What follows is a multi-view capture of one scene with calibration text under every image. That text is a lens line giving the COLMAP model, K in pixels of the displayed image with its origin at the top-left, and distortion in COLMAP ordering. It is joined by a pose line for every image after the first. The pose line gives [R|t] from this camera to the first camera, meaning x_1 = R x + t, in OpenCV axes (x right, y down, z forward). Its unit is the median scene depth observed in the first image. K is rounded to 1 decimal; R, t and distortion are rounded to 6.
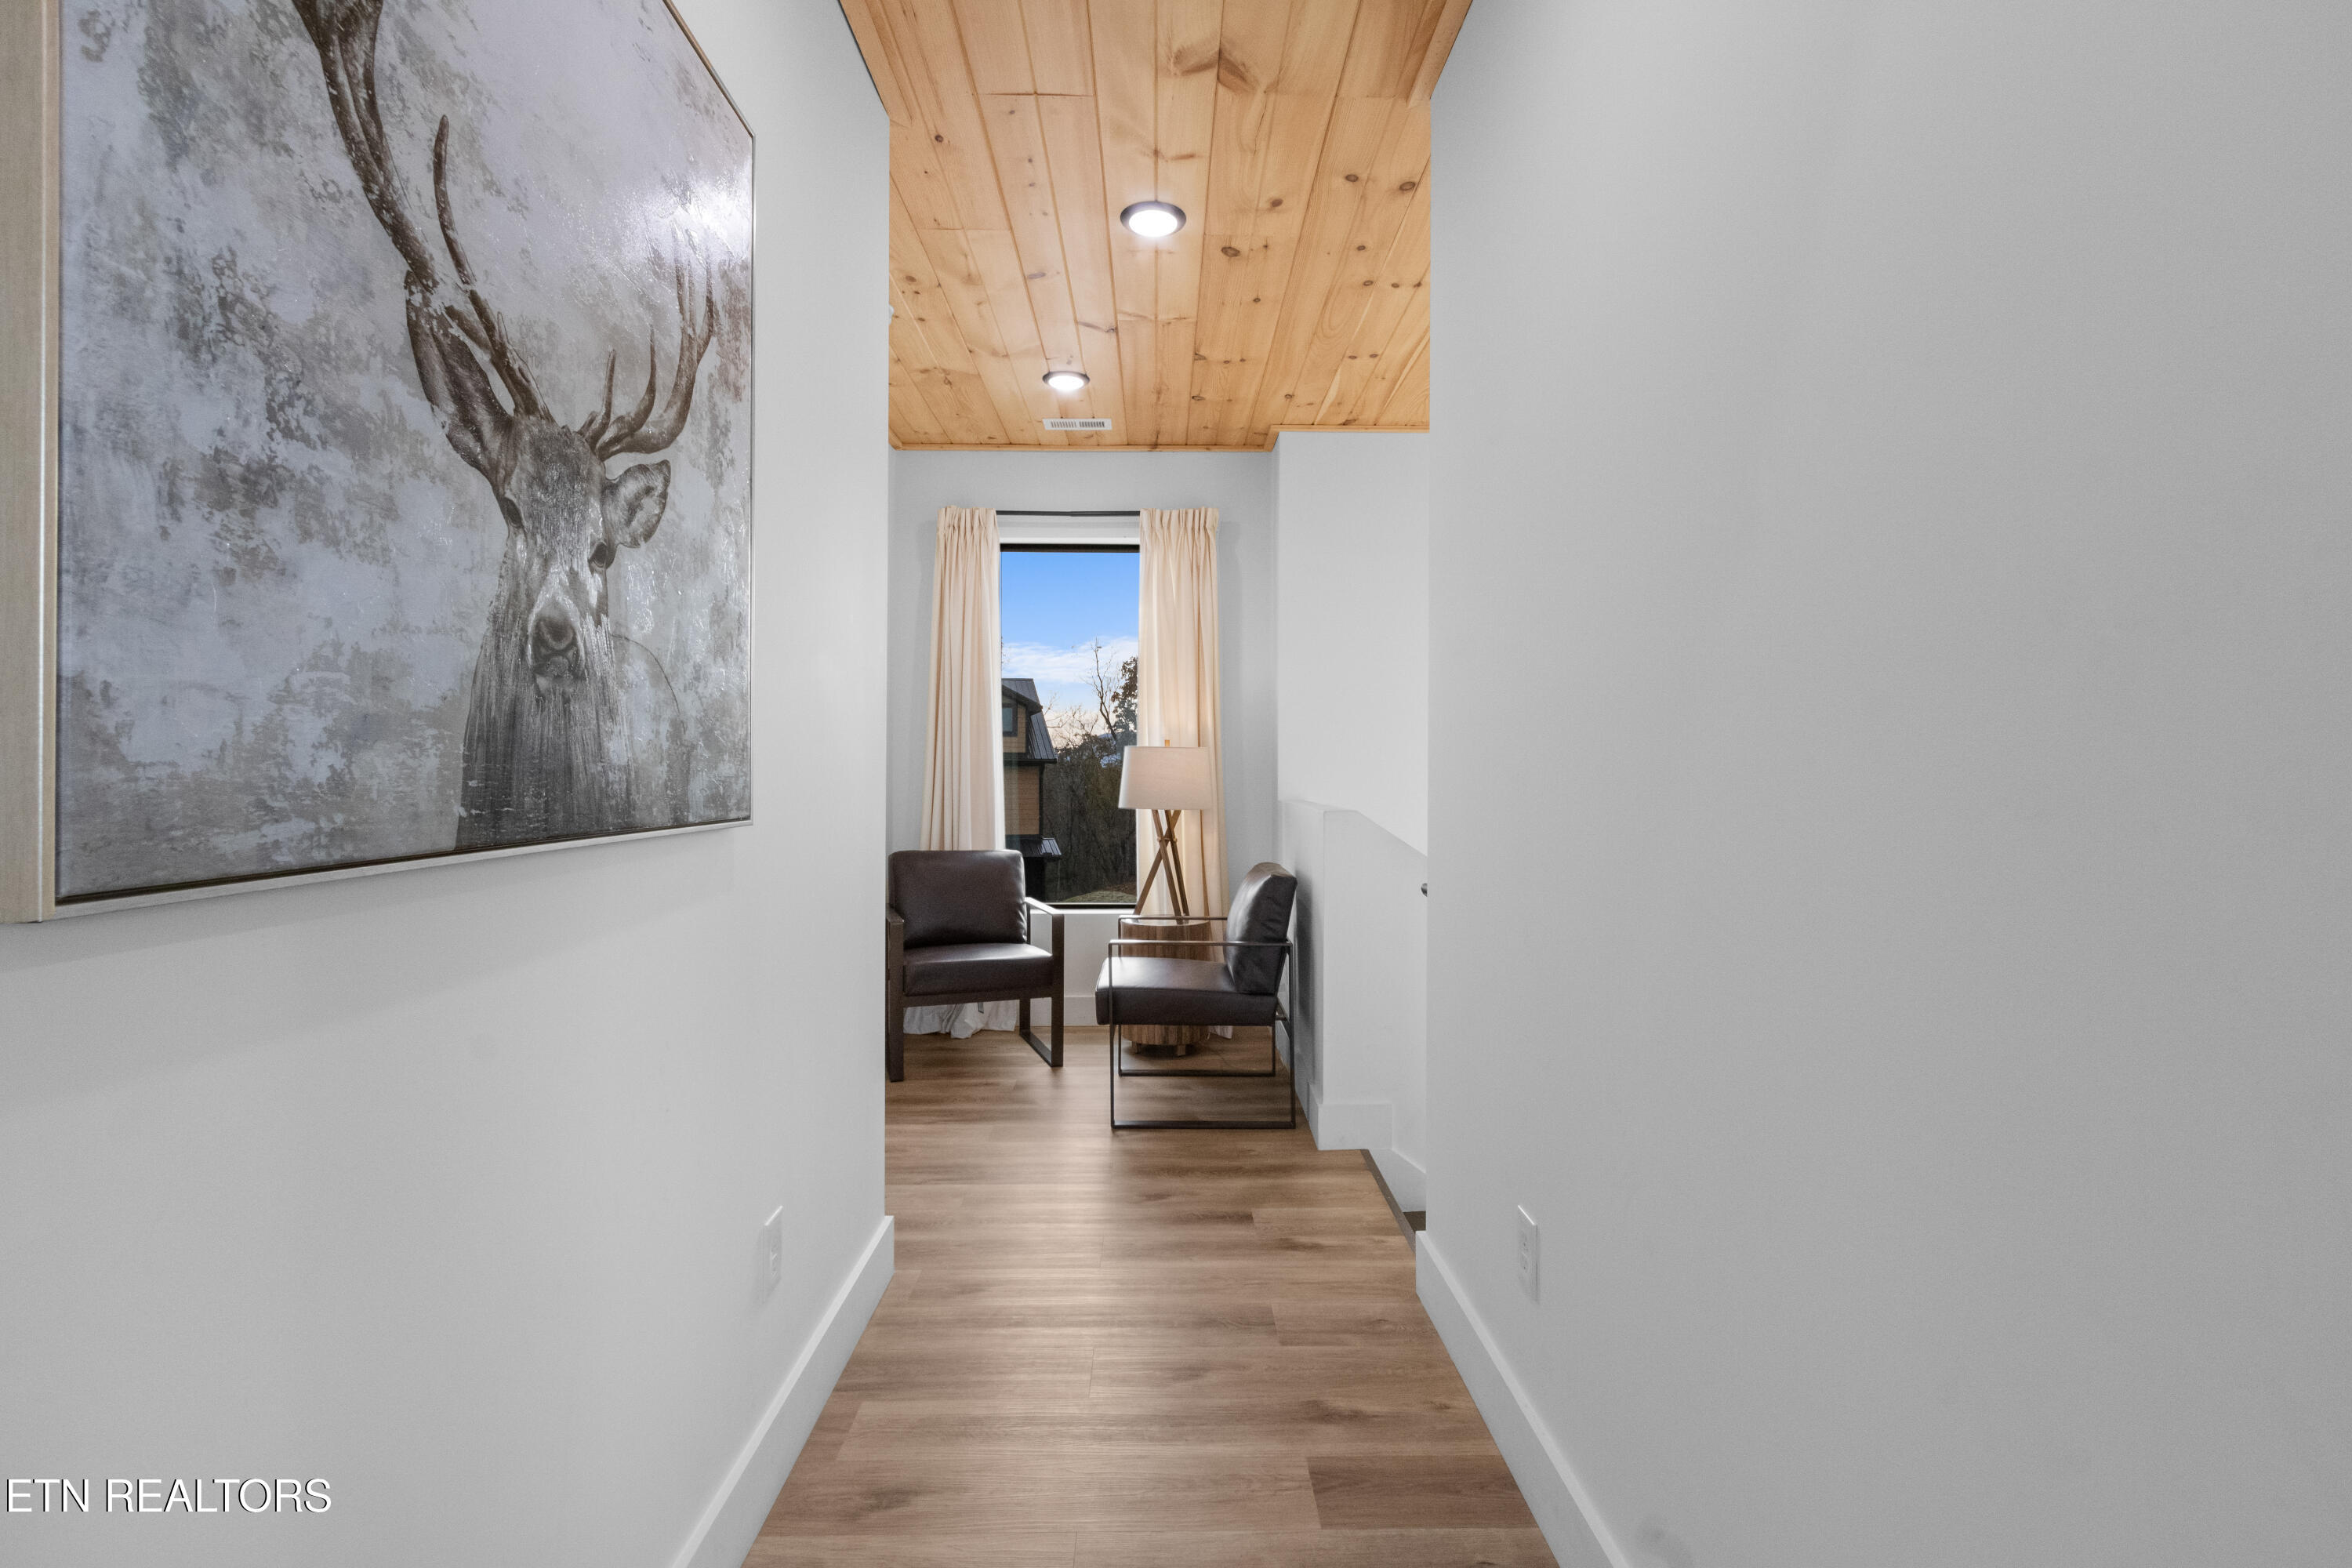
lens RADIAL K [[1085.8, 0, 1178.4], [0, 1085.8, 770.5], [0, 0, 1]] dist [0.003347, -0.001154]
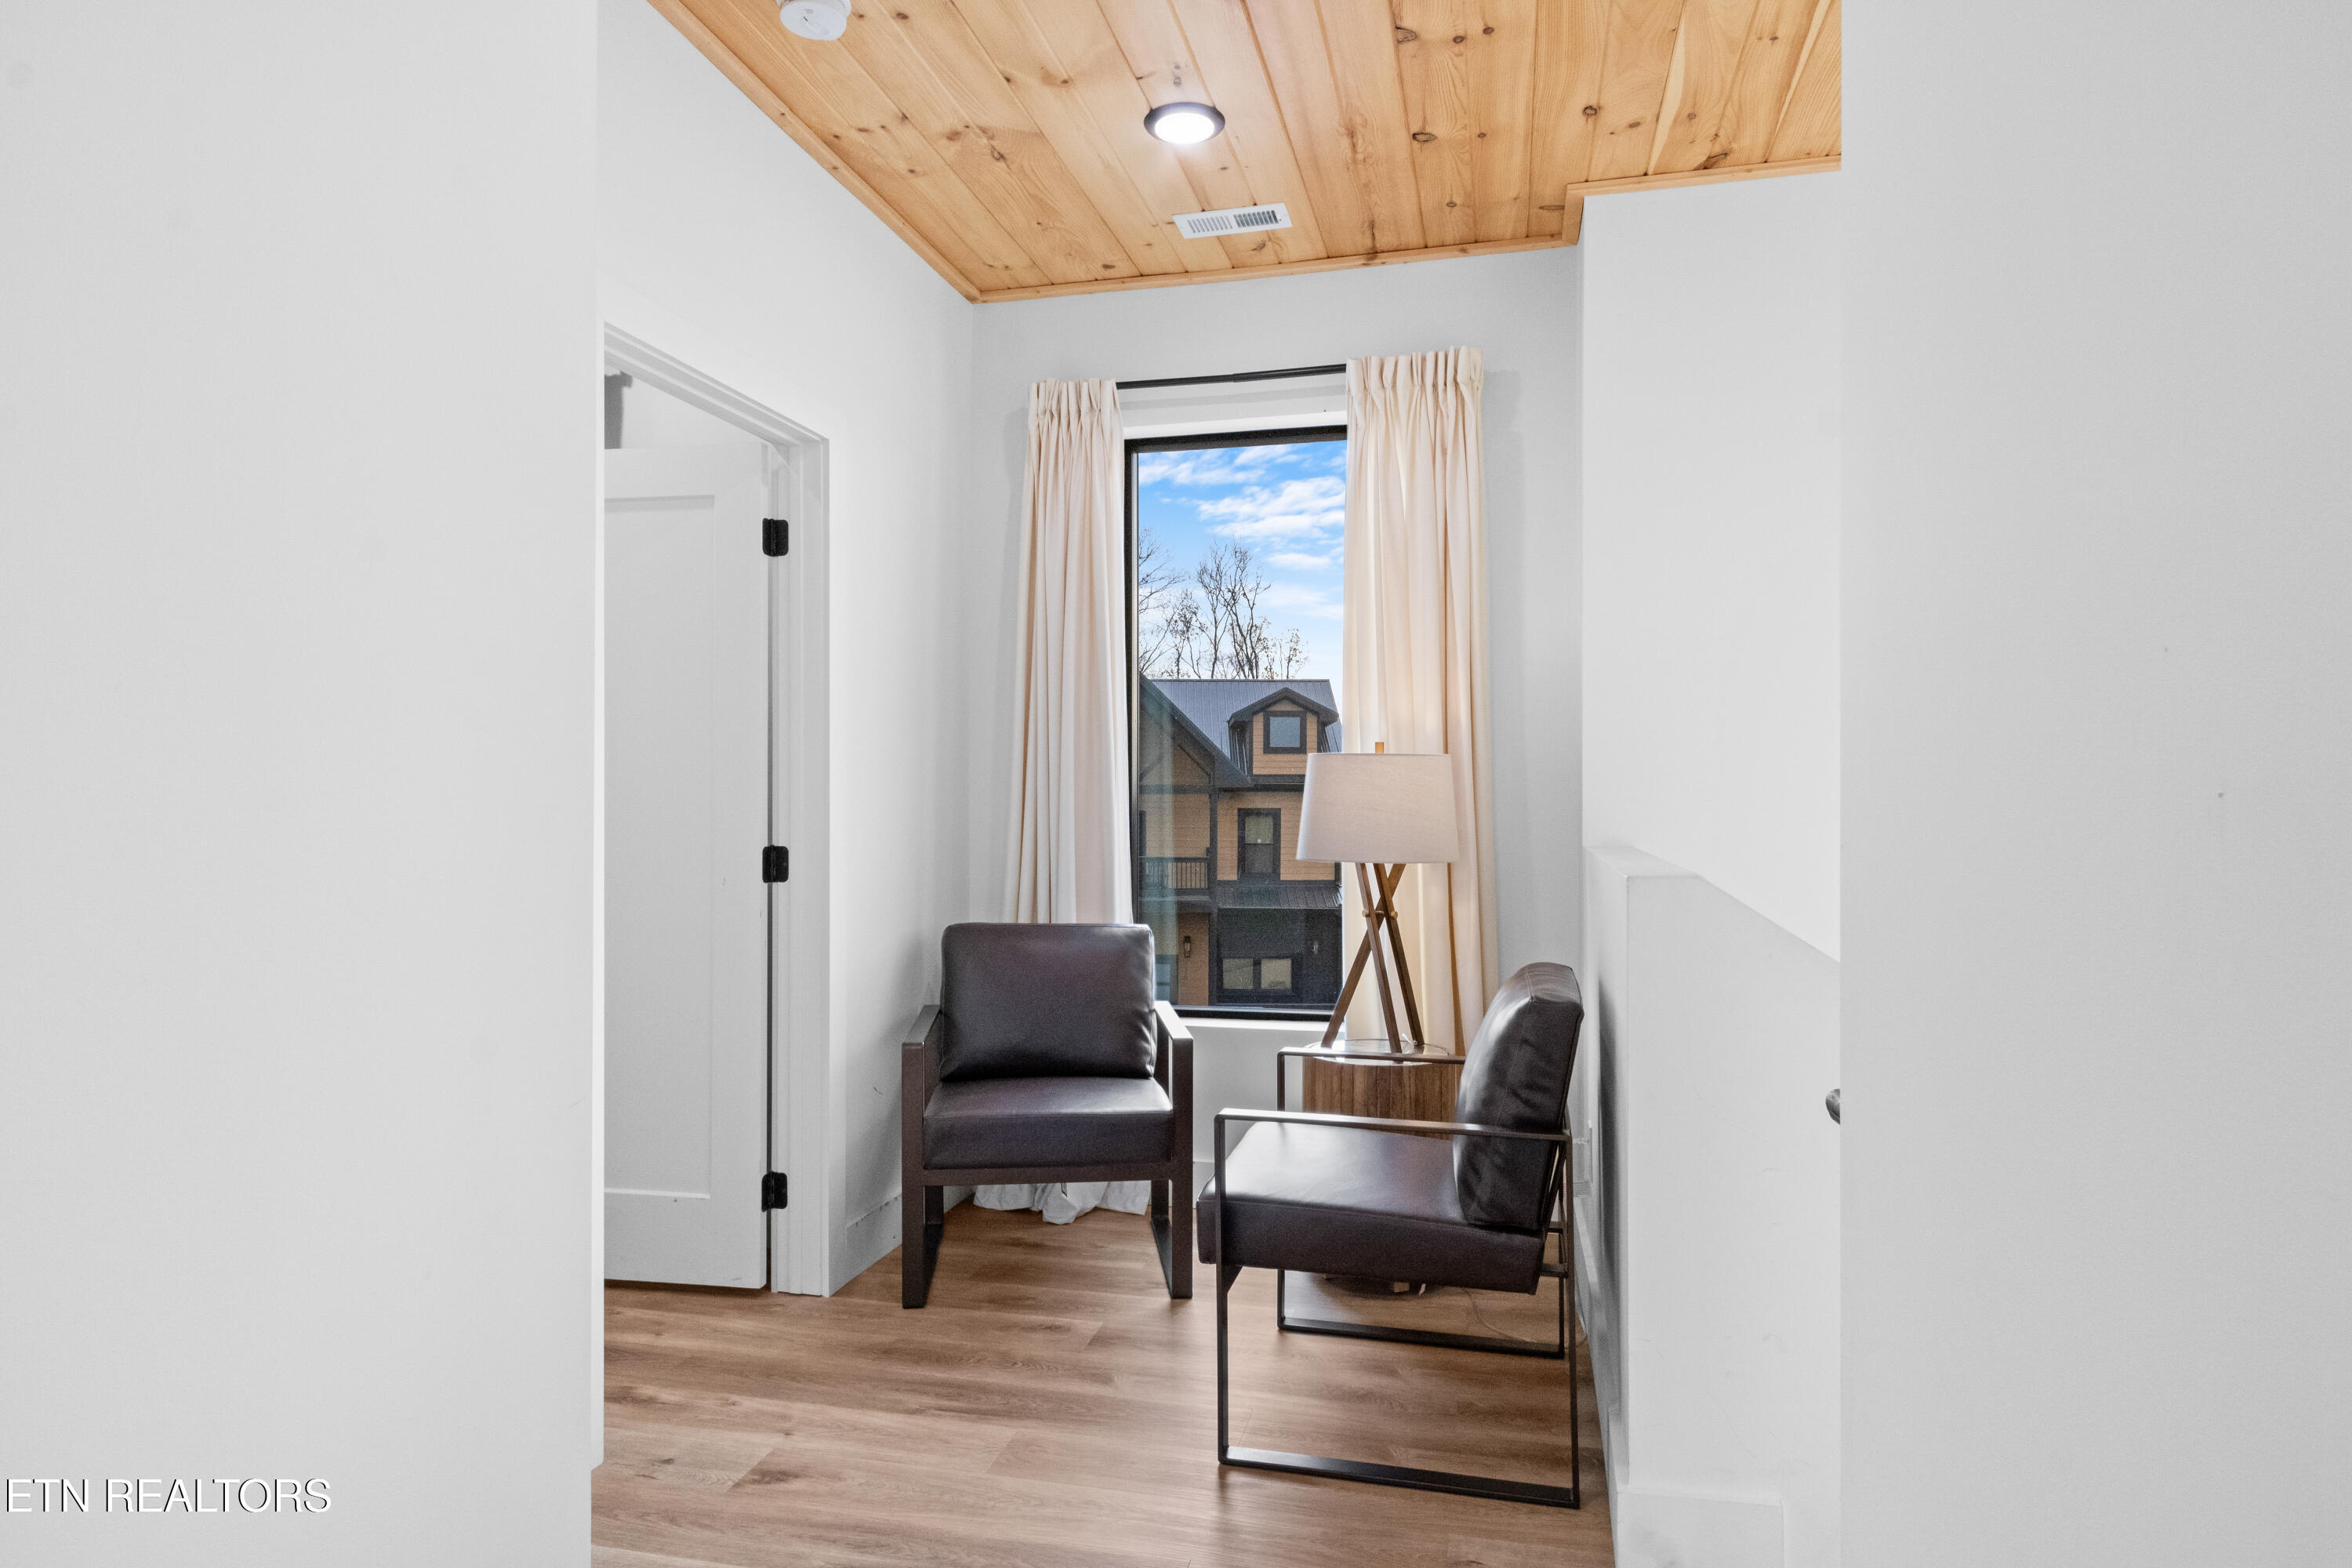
lens RADIAL K [[1367.7, 0, 1171.8], [0, 1367.7, 803.0], [0, 0, 1]] dist [0.003778, -0.000021]
pose [[0.966932, -0.002530, -0.255020, 0.067198], [0.003435, 0.999989, 0.003104, 0.000903], [0.255010, -0.003878, 0.966931, 0.256711]]
